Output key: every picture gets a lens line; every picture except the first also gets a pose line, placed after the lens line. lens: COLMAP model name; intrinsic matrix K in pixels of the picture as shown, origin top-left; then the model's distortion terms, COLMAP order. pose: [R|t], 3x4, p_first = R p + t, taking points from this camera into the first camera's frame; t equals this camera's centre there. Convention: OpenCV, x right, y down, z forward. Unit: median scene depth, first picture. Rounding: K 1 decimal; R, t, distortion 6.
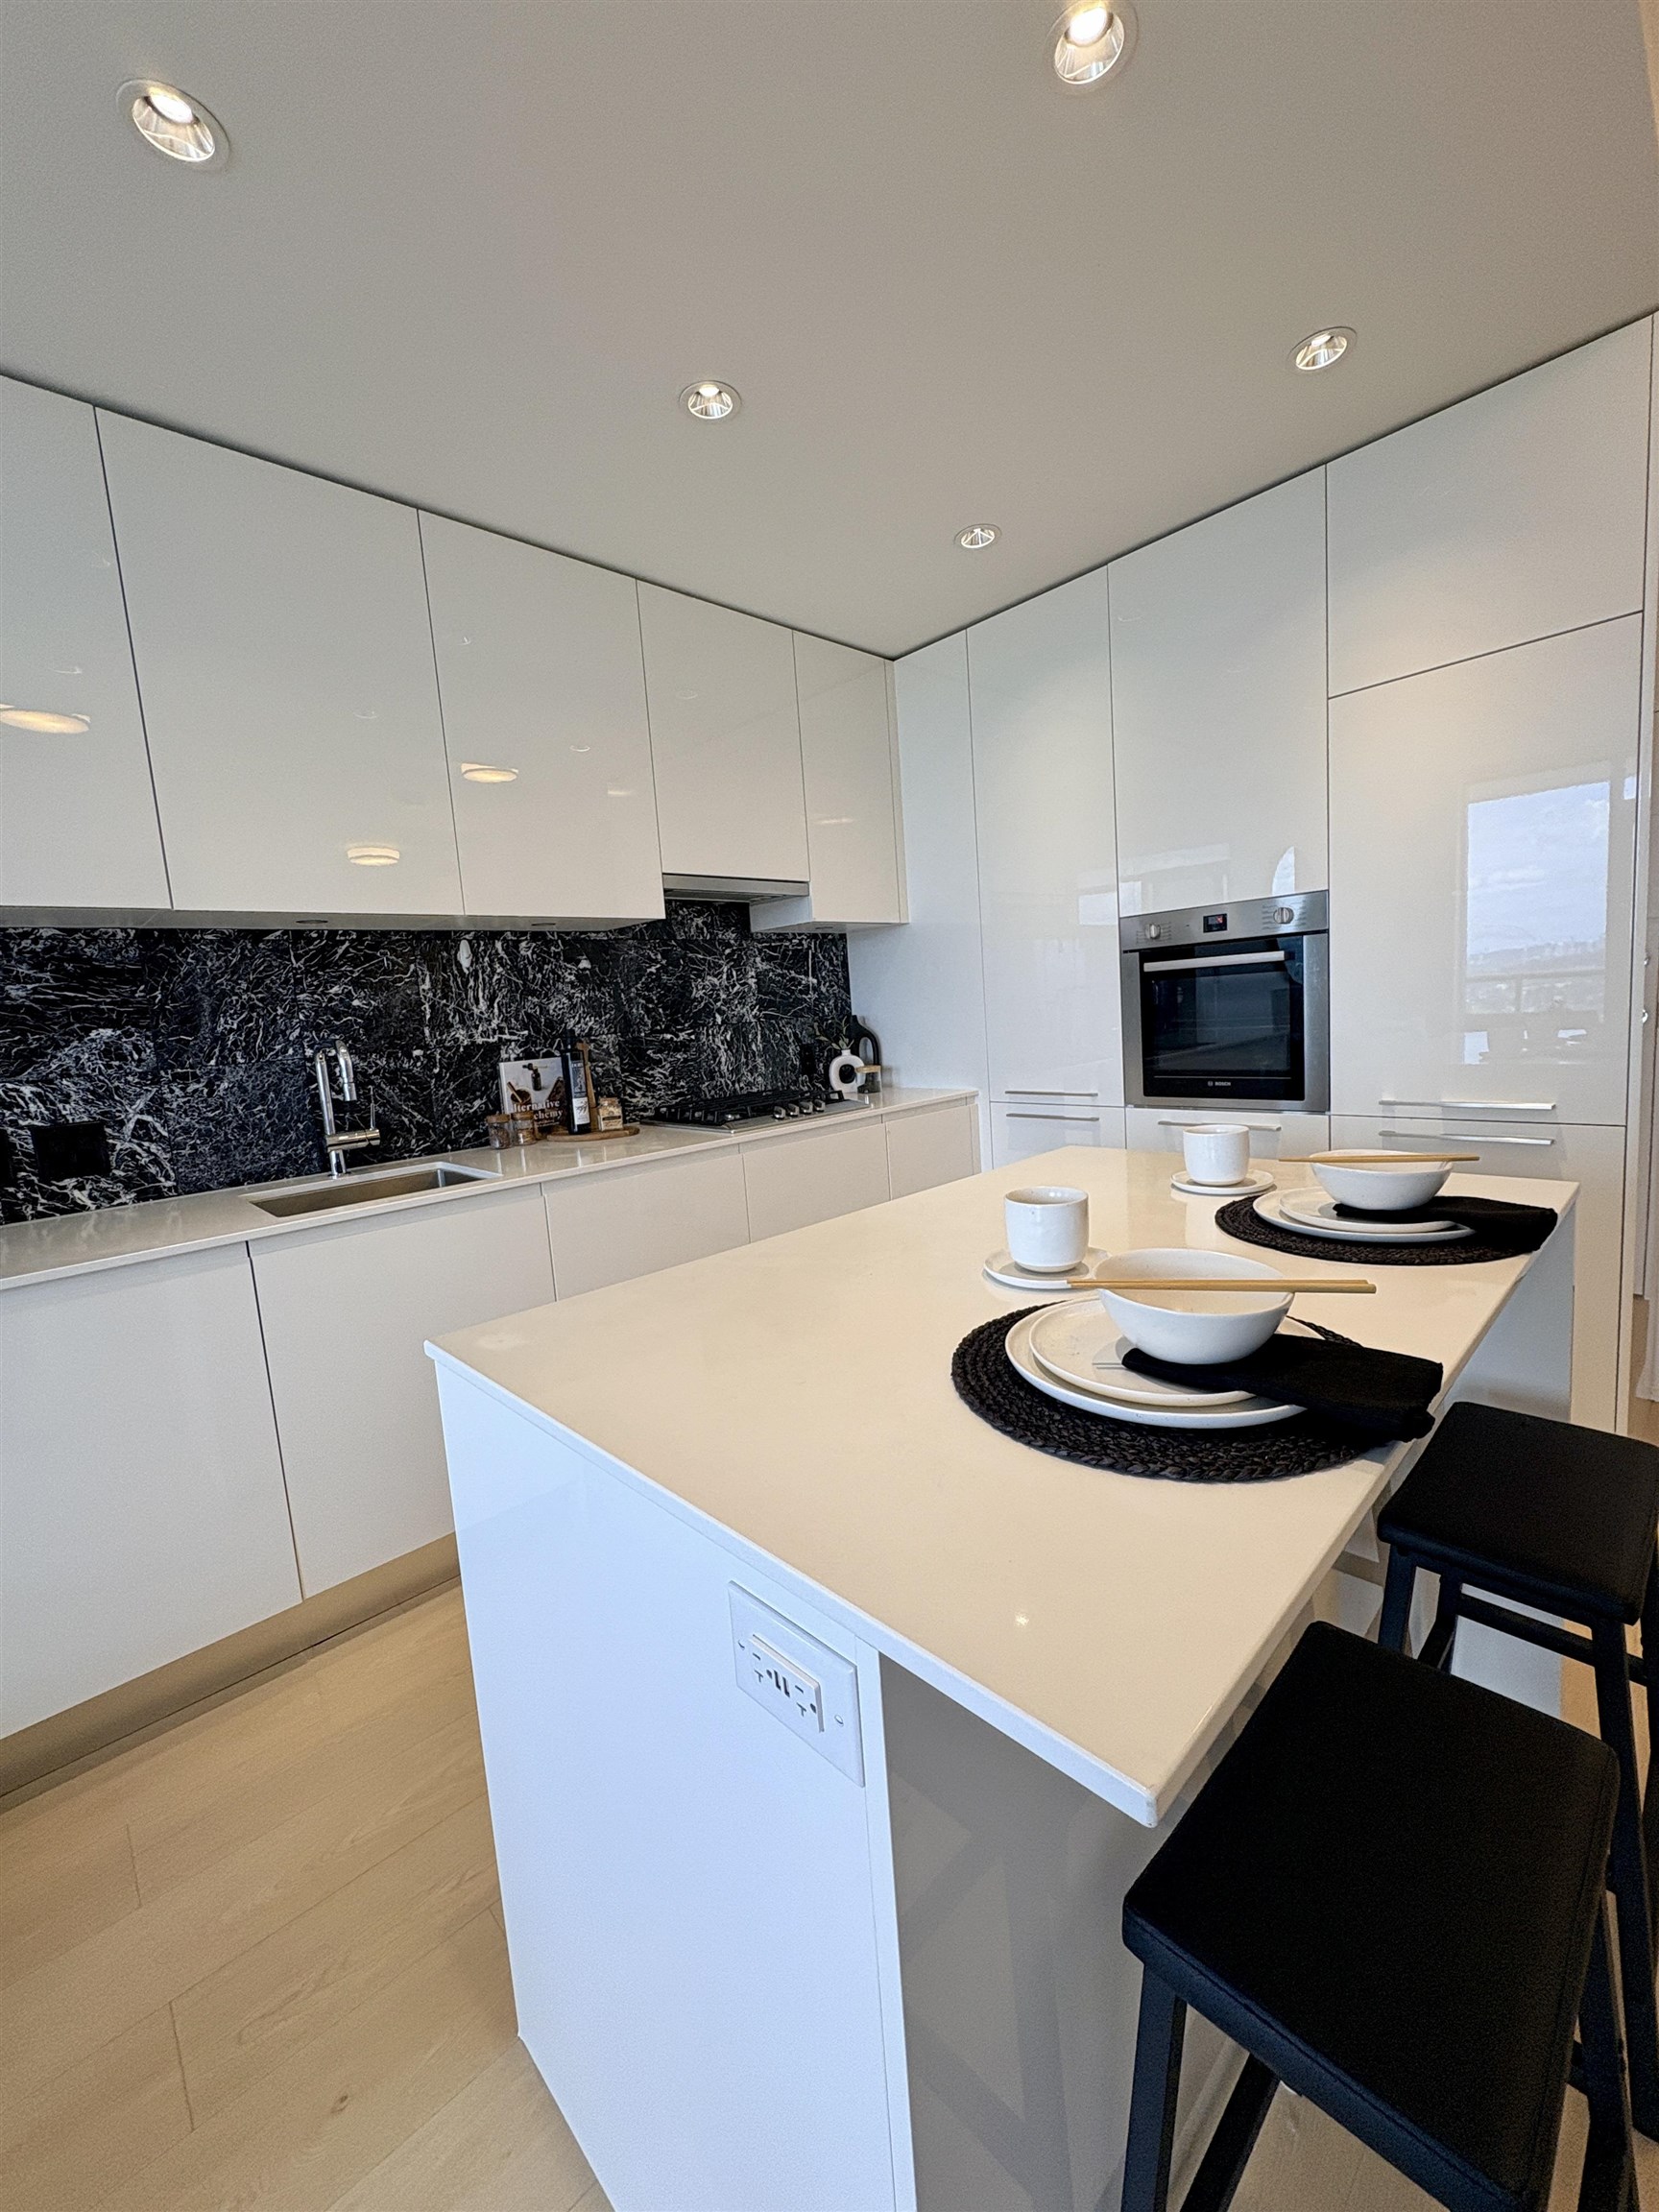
lens RADIAL K [[889.2, 0, 829.2], [0, 889.2, 1108.8], [0, 0, 1]] dist [-0.000930, -0.000215]
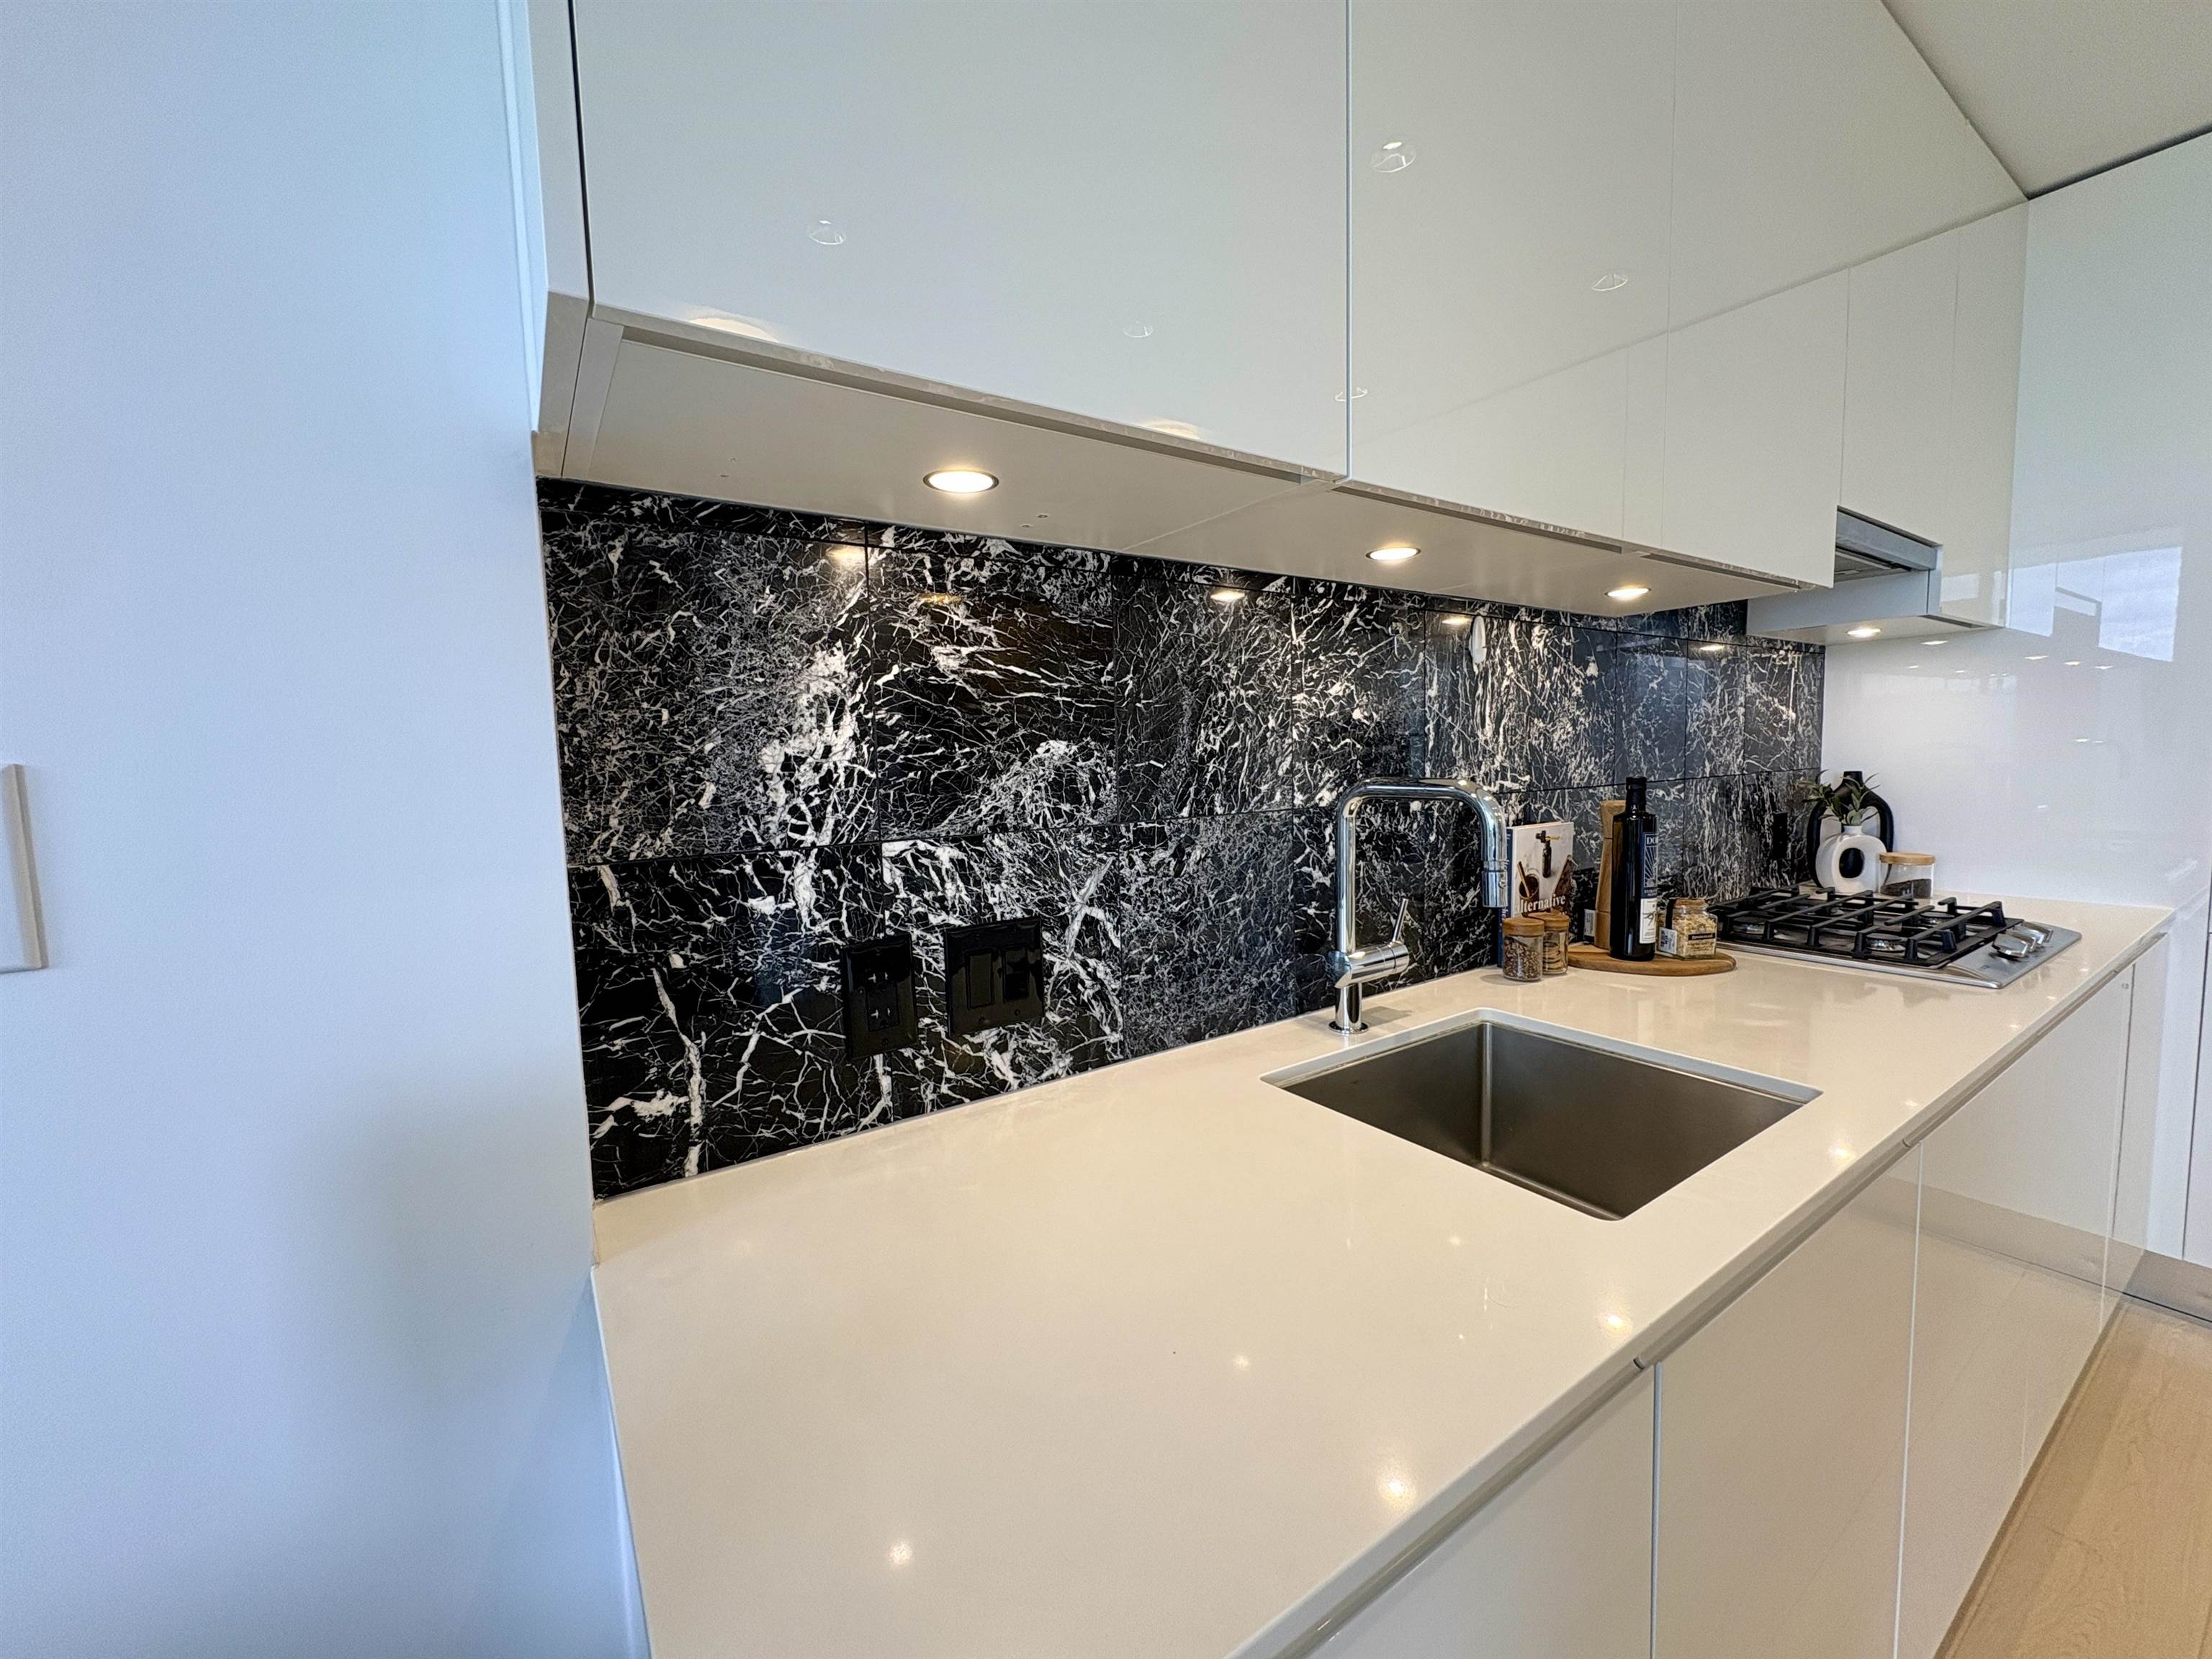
lens RADIAL K [[889.2, 0, 1097.4], [0, 889.2, 827.2], [0, 0, 1]] dist [-0.000930, -0.000215]
pose [[0.982972, 0.058663, -0.174140, -0.589468], [-0.063416, 0.997748, -0.021855, -0.025069], [0.172466, 0.032526, 0.984478, 0.417201]]
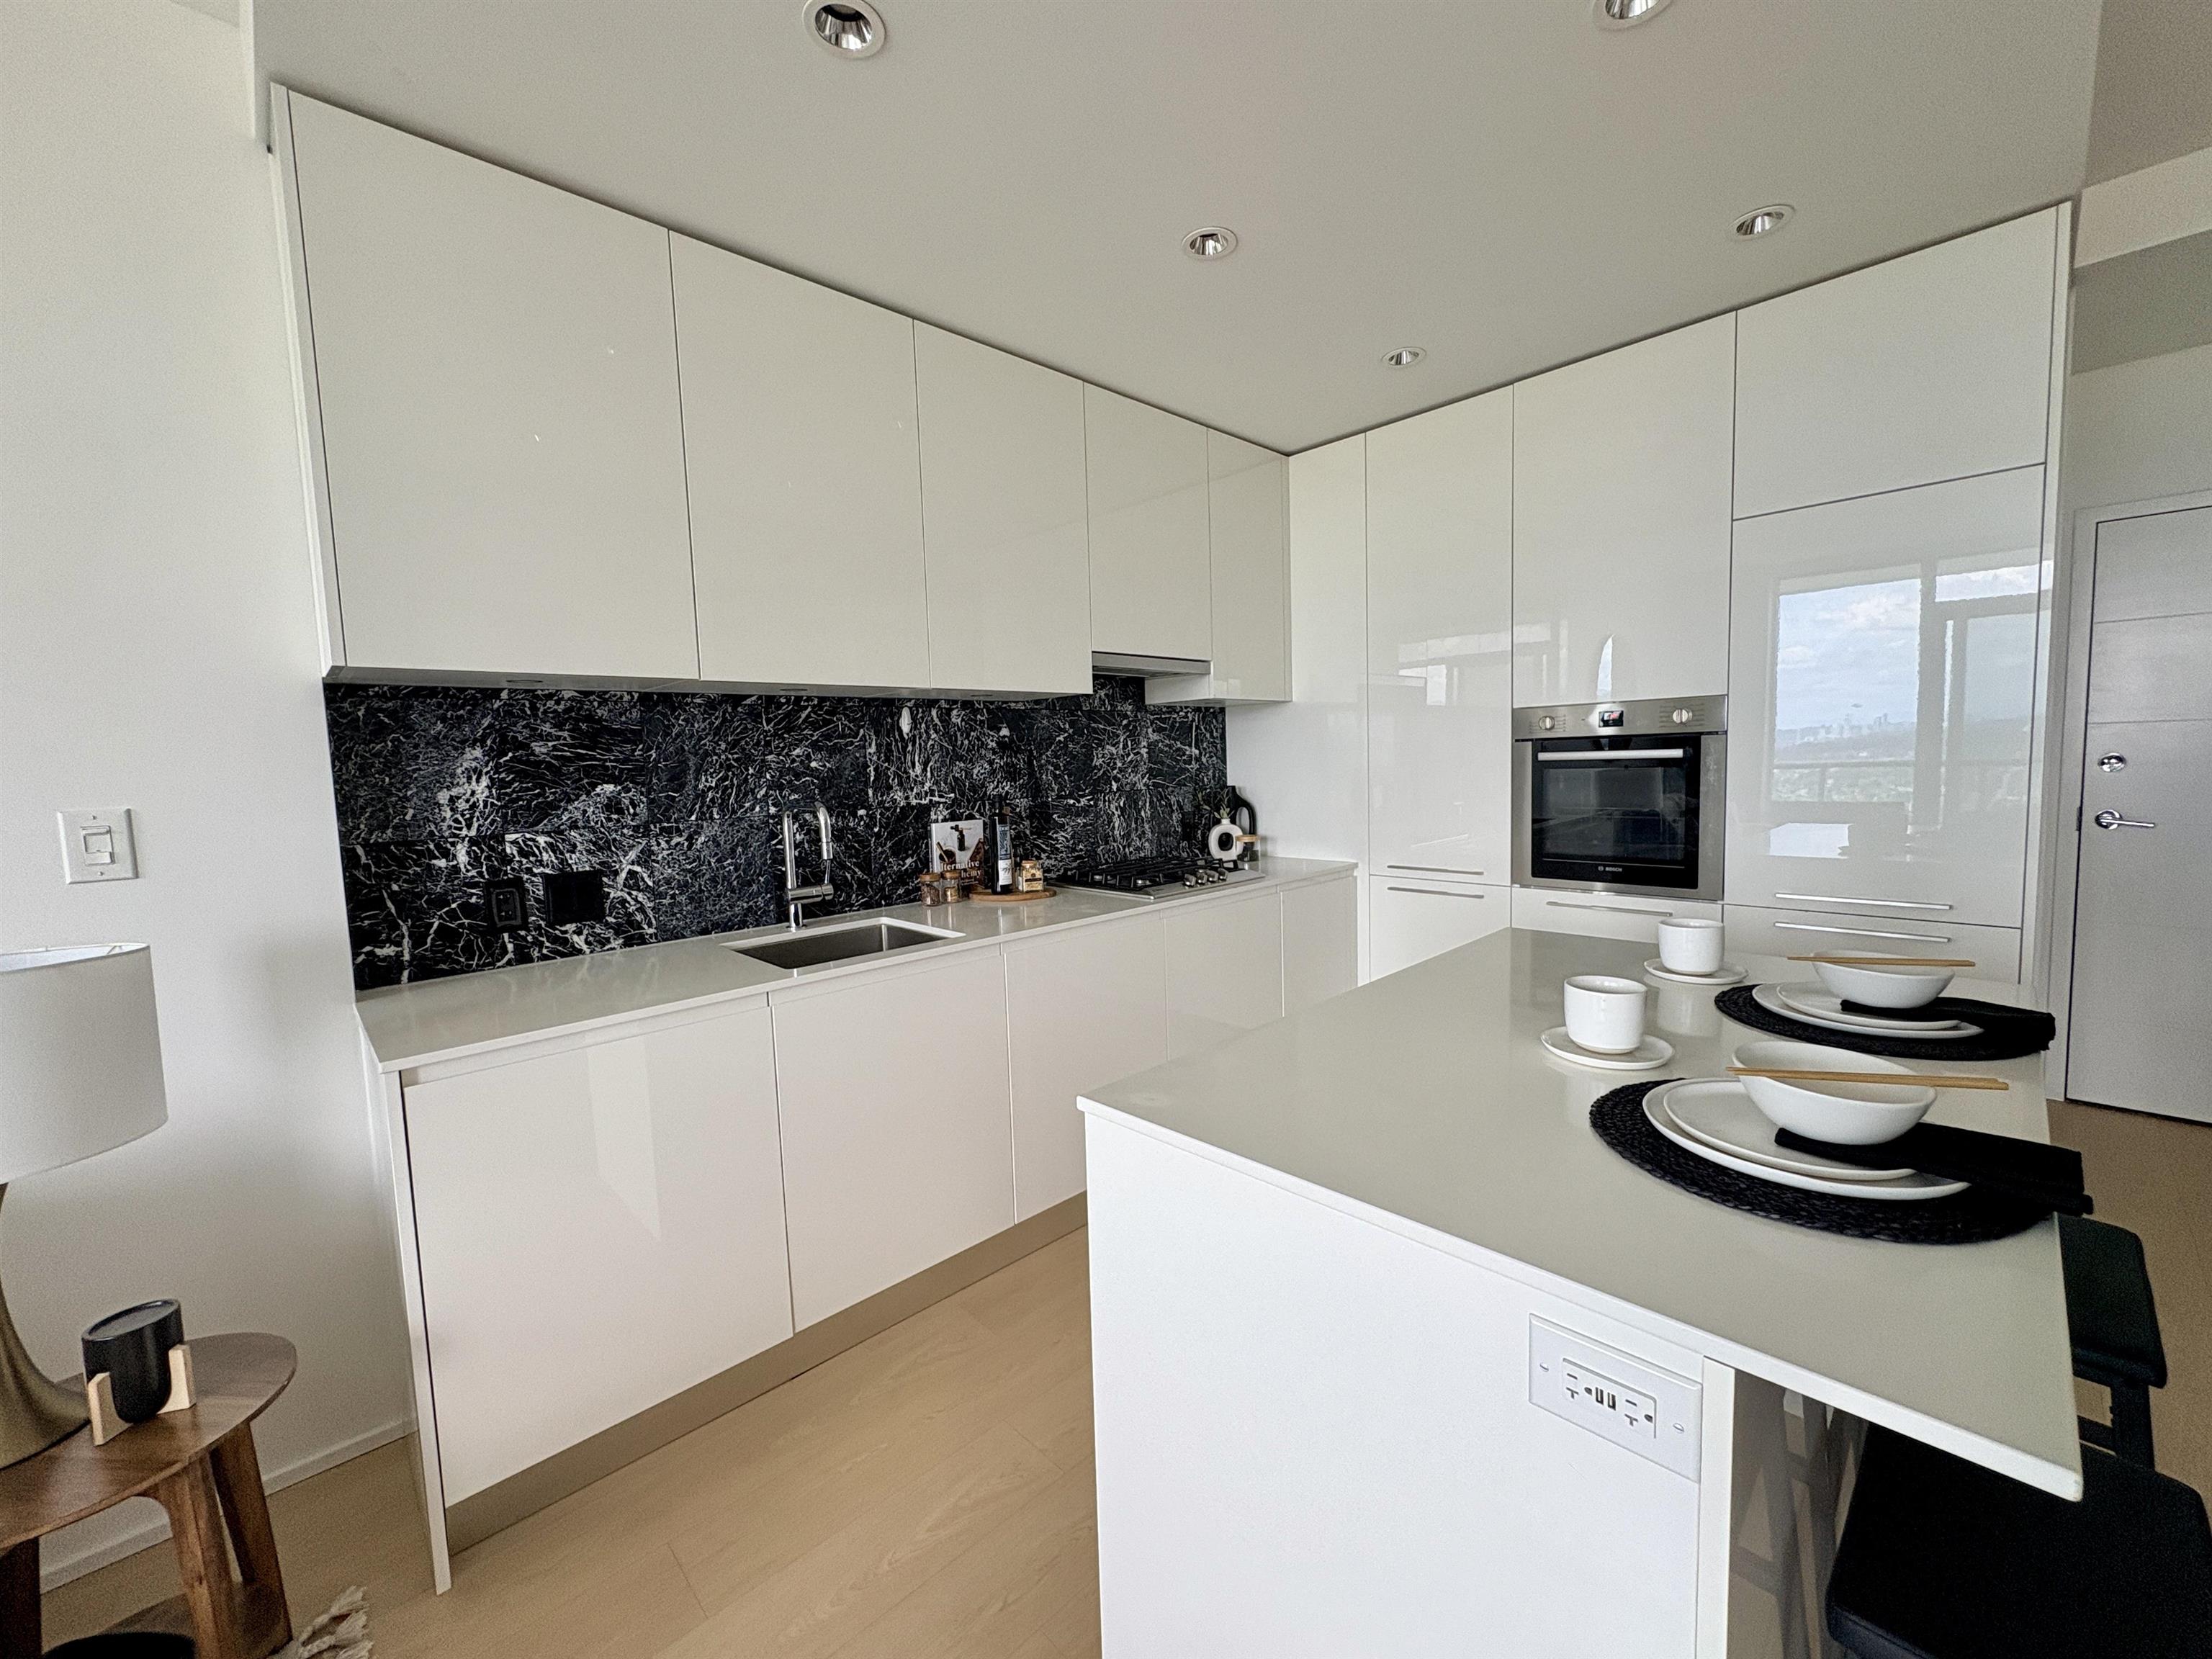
lens RADIAL K [[889.2, 0, 1107.2], [0, 889.2, 827.2], [0, 0, 1]] dist [-0.000930, -0.000215]
pose [[0.999286, 0.037411, 0.005329, -0.184487], [-0.037180, 0.998572, -0.038371, -0.016655], [-0.006757, 0.038145, 0.999249, -0.060387]]
